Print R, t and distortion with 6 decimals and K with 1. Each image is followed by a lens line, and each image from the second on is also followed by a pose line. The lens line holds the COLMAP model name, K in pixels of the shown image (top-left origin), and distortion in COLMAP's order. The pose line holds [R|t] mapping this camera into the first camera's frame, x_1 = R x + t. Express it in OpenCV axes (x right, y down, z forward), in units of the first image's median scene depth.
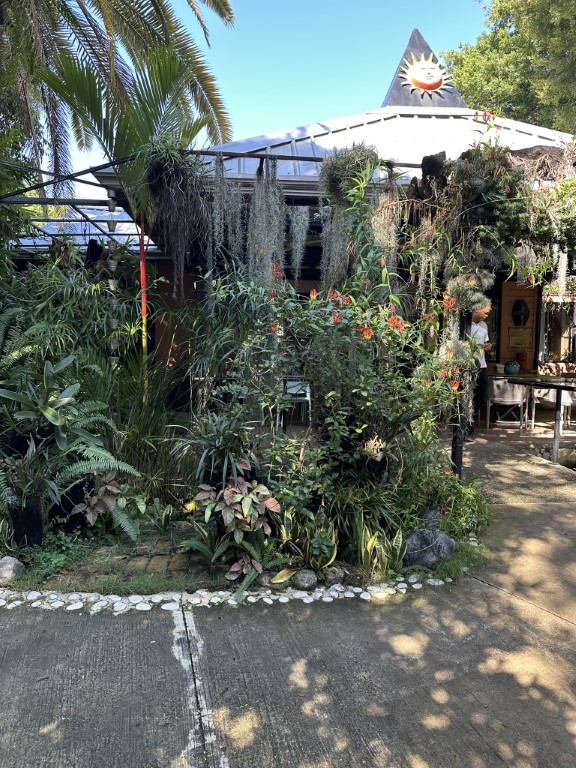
lens RADIAL K [[546.3, 0, 288.0], [0, 546.3, 384.0], [0, 0, 1]] dist [0.123277, -0.164511]
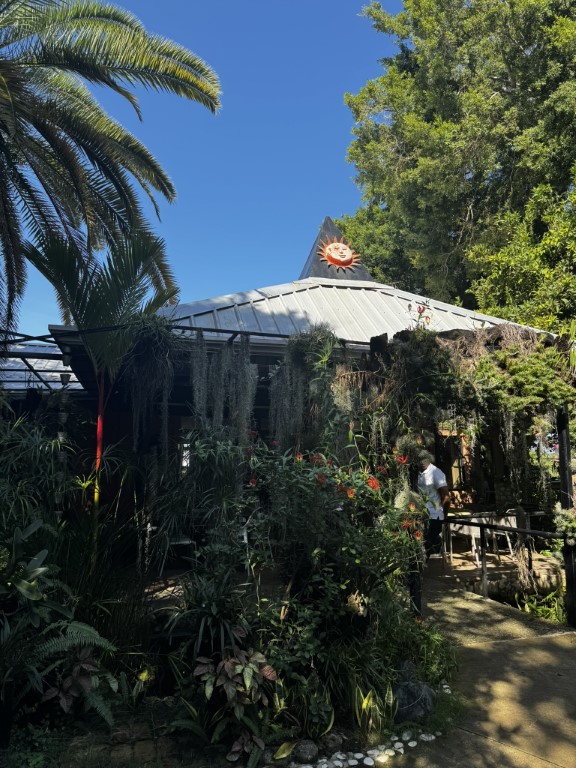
lens RADIAL K [[555.2, 0, 288.0], [0, 555.2, 384.0], [0, 0, 1]] dist [0.018093, -0.005154]
pose [[0.978054, 0.011316, 0.208046, -0.187996], [0.033872, 0.976605, -0.212359, -0.067805], [-0.205582, 0.214745, 0.954788, -0.079678]]
